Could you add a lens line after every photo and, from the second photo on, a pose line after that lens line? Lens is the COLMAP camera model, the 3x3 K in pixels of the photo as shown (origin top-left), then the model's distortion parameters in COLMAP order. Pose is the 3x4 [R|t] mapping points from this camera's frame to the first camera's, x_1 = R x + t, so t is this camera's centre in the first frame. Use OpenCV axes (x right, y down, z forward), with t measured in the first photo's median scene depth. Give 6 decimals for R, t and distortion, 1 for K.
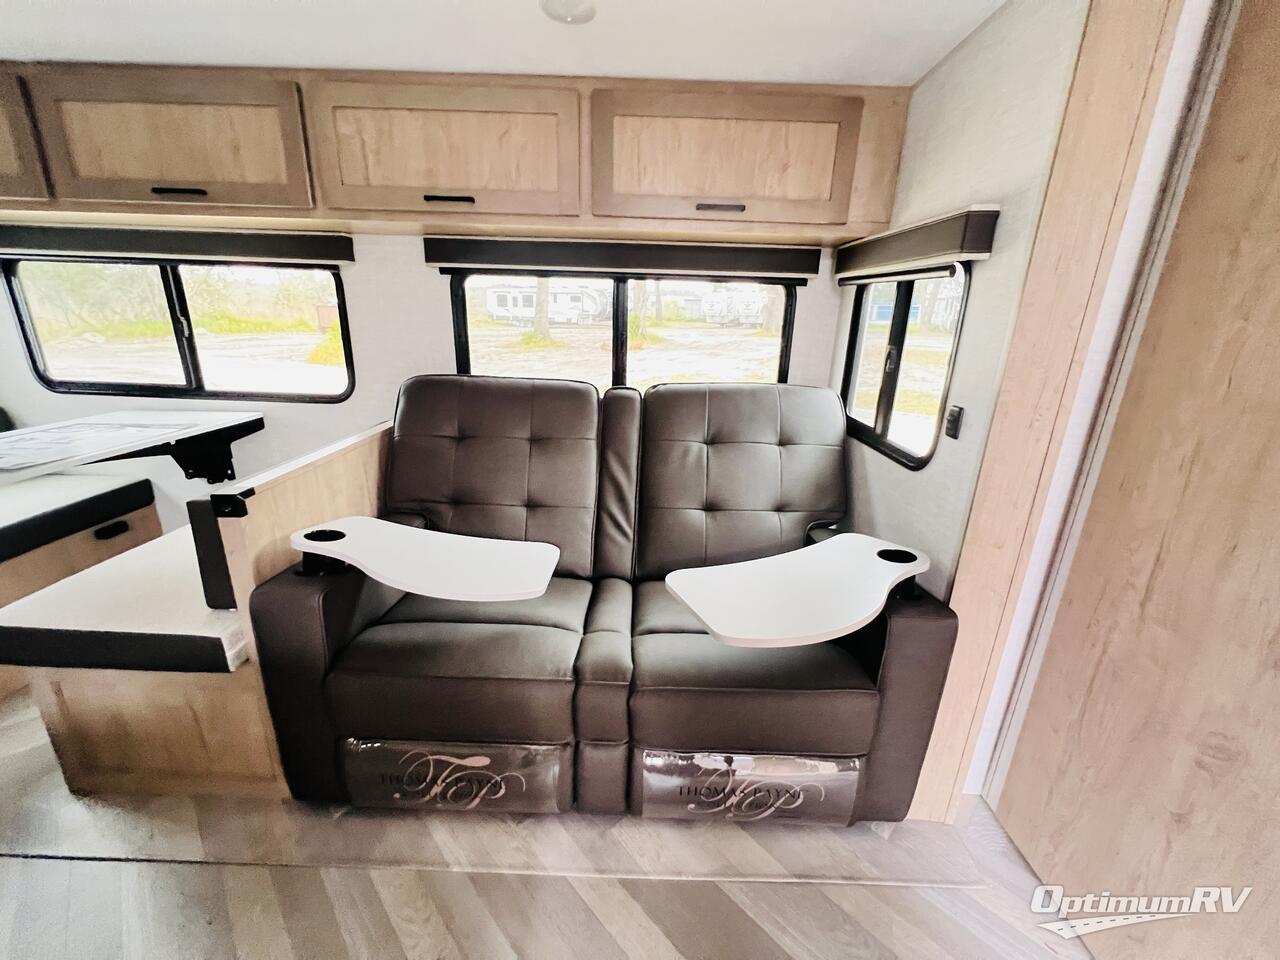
lens RADIAL K [[530.4, 0, 637.1], [0, 530.4, 477.0], [0, 0, 1]] dist [0.001045, -0.000033]
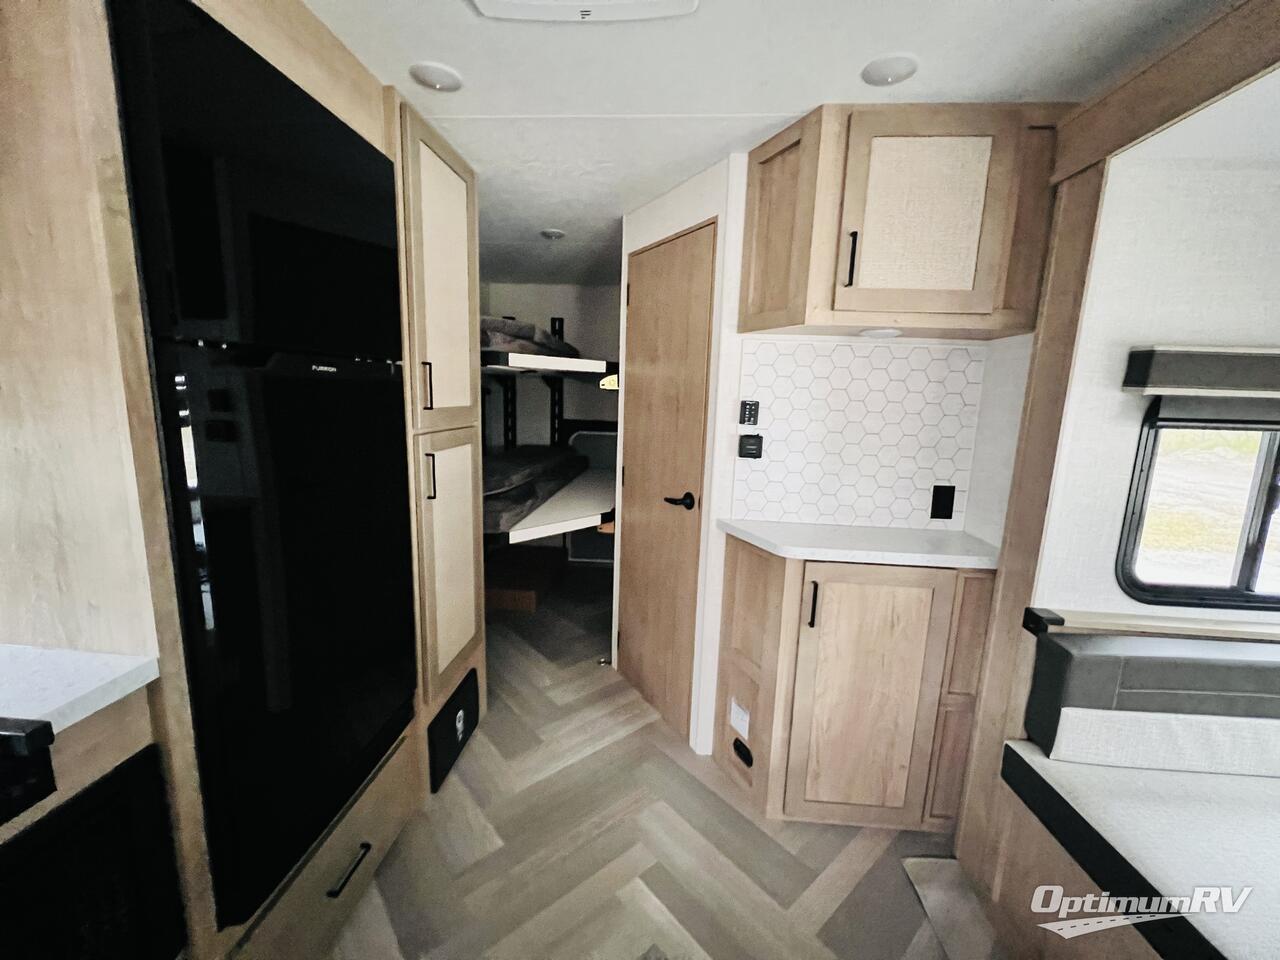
lens RADIAL K [[509.3, 0, 643.7], [0, 509.3, 473.7], [0, 0, 1]] dist [-0.003273, 0.001282]
pose [[-0.051450, 0.131736, -0.989949, -0.900829], [-0.329429, 0.933540, 0.141350, -0.128791], [0.942777, 0.333391, -0.004633, 0.100940]]
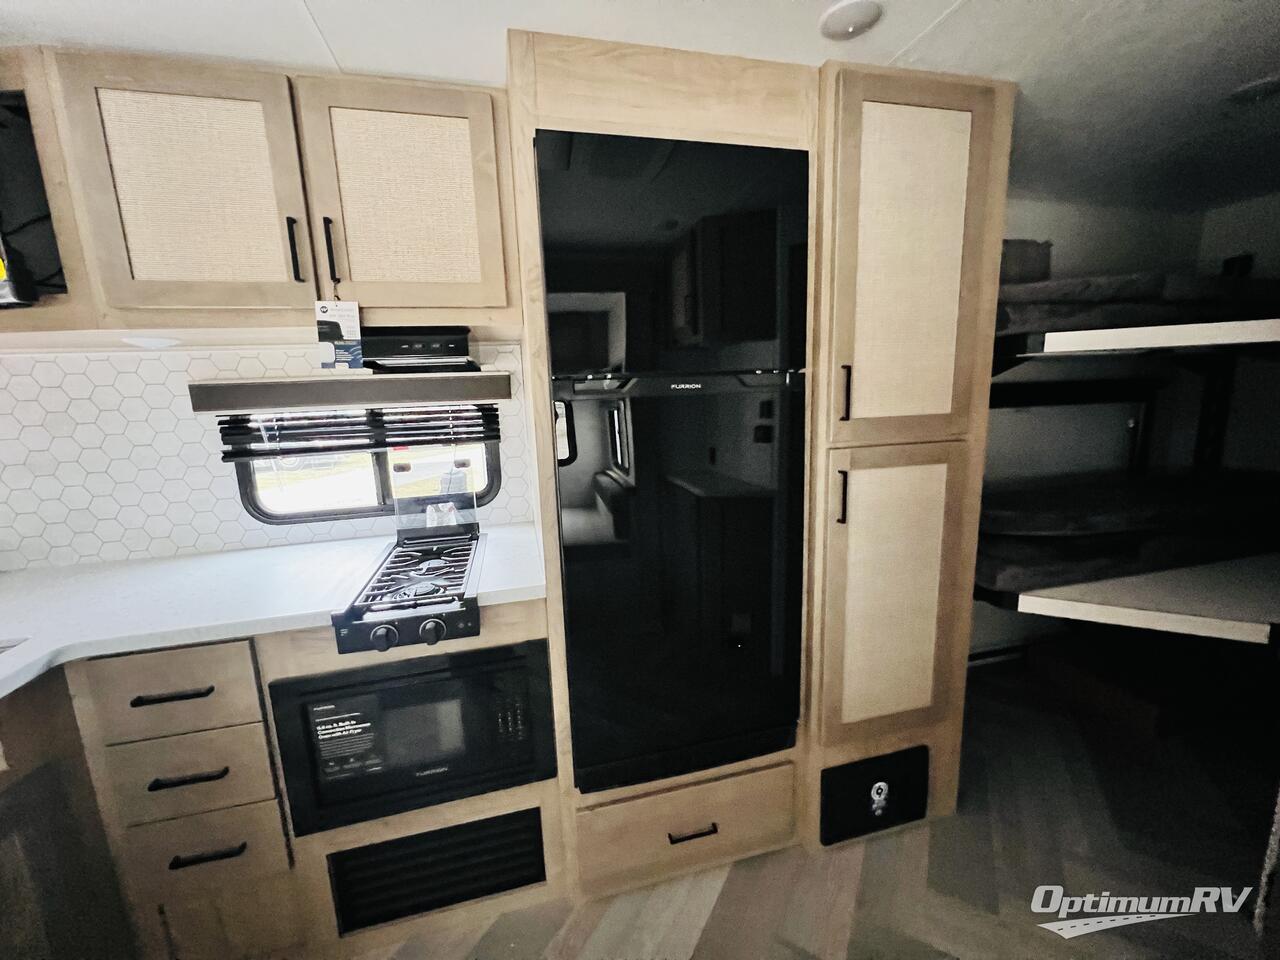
lens RADIAL K [[509.3, 0, 633.8], [0, 509.3, 475.1], [0, 0, 1]] dist [-0.003273, 0.001282]
pose [[-0.964507, 0.050011, -0.259277, -1.305434], [-0.070816, 0.896941, 0.436442, -0.232856], [0.254383, 0.439313, -0.861565, 0.345978]]
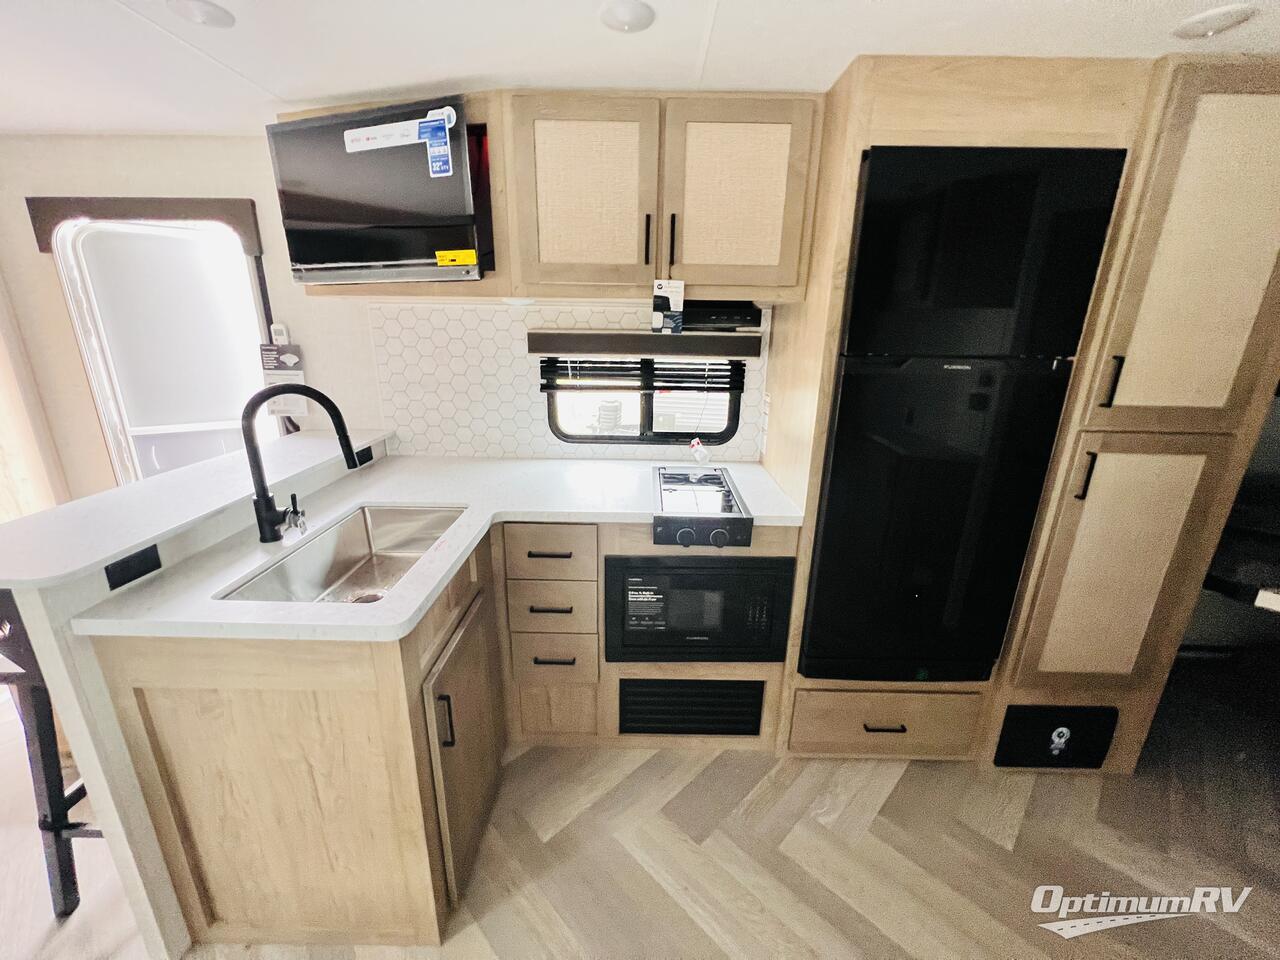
lens RADIAL K [[509.3, 0, 638.6], [0, 509.3, 474.4], [0, 0, 1]] dist [-0.003273, 0.001282]
pose [[-0.998839, -0.039161, -0.028054, -1.004404], [-0.048151, 0.828867, 0.557370, -0.340507], [0.001426, 0.558073, -0.829790, 0.495239]]
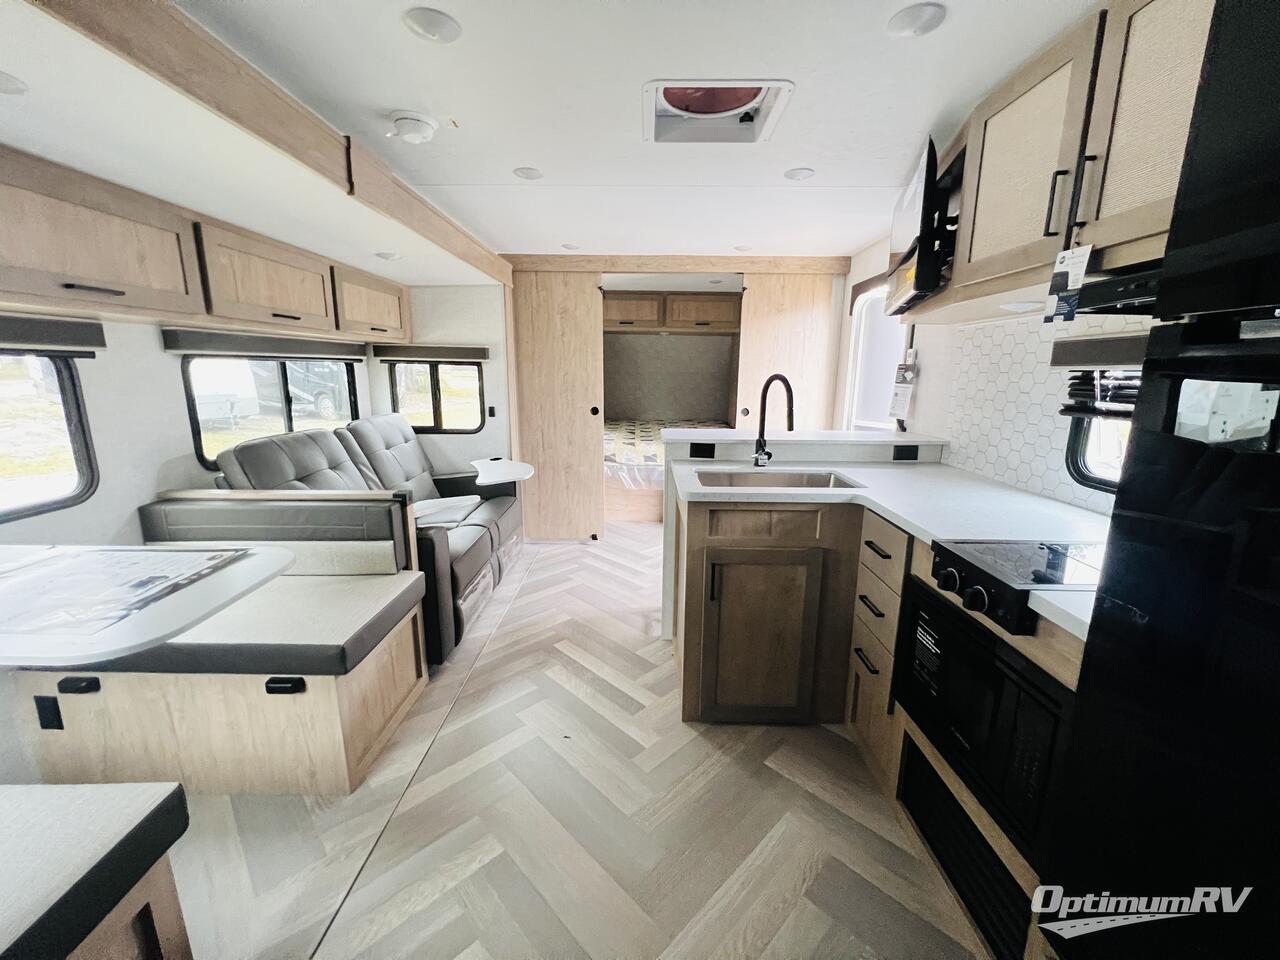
lens RADIAL K [[509.3, 0, 644.0], [0, 509.3, 476.8], [0, 0, 1]] dist [-0.003273, 0.001282]
pose [[-0.021044, -0.235302, 0.971695, -1.859261], [0.289474, 0.928845, 0.231194, -0.141172], [-0.956955, 0.286146, 0.048567, 0.089060]]
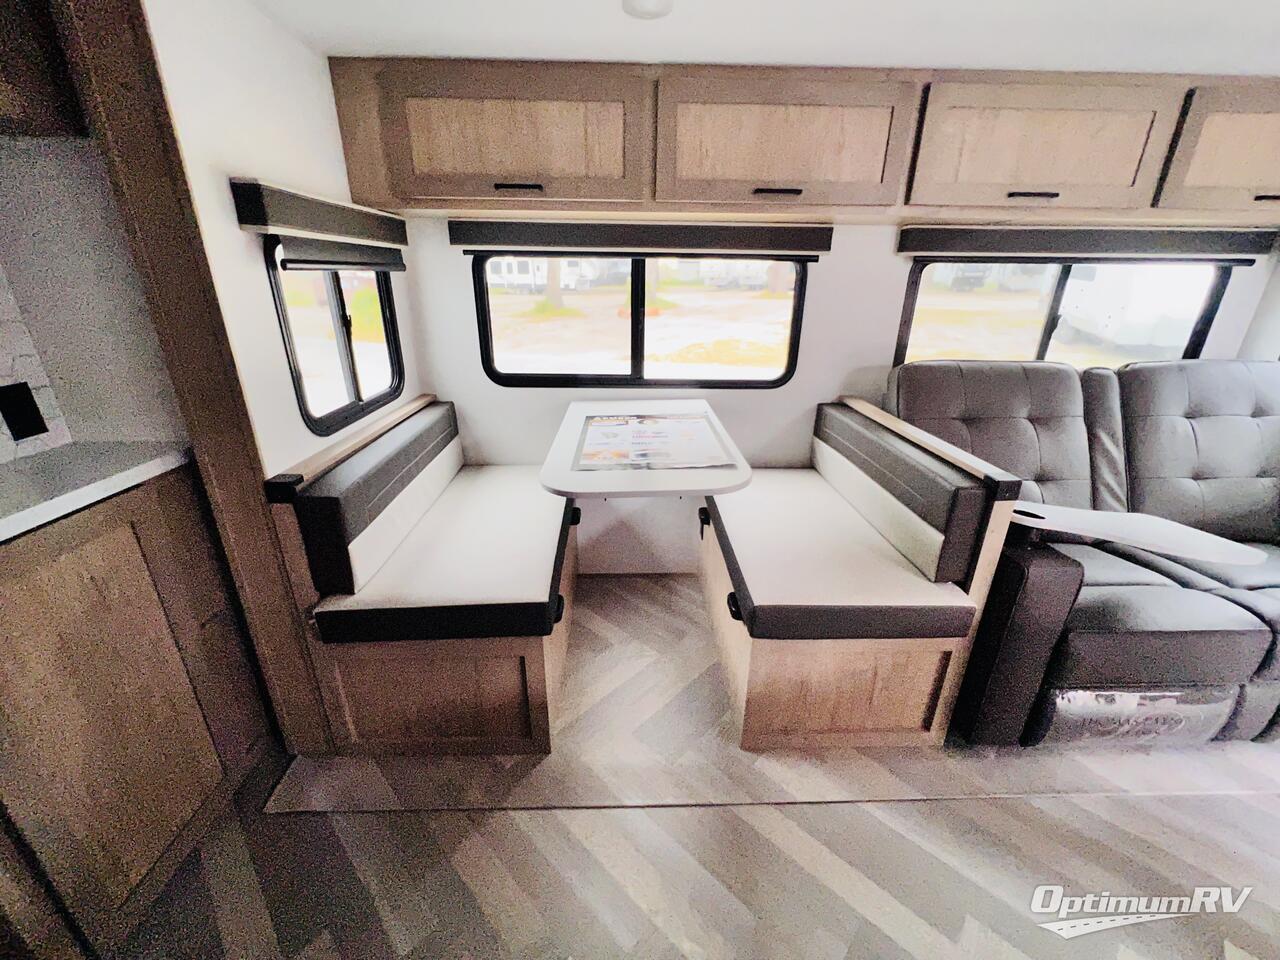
lens RADIAL K [[515.6, 0, 631.1], [0, 515.6, 474.2], [0, 0, 1]] dist [-0.000582, -0.000250]
pose [[0.998655, -0.034482, 0.038722, -1.201104], [0.031830, 0.997235, 0.067149, -0.060584], [-0.040930, -0.065826, 0.996991, -0.034294]]
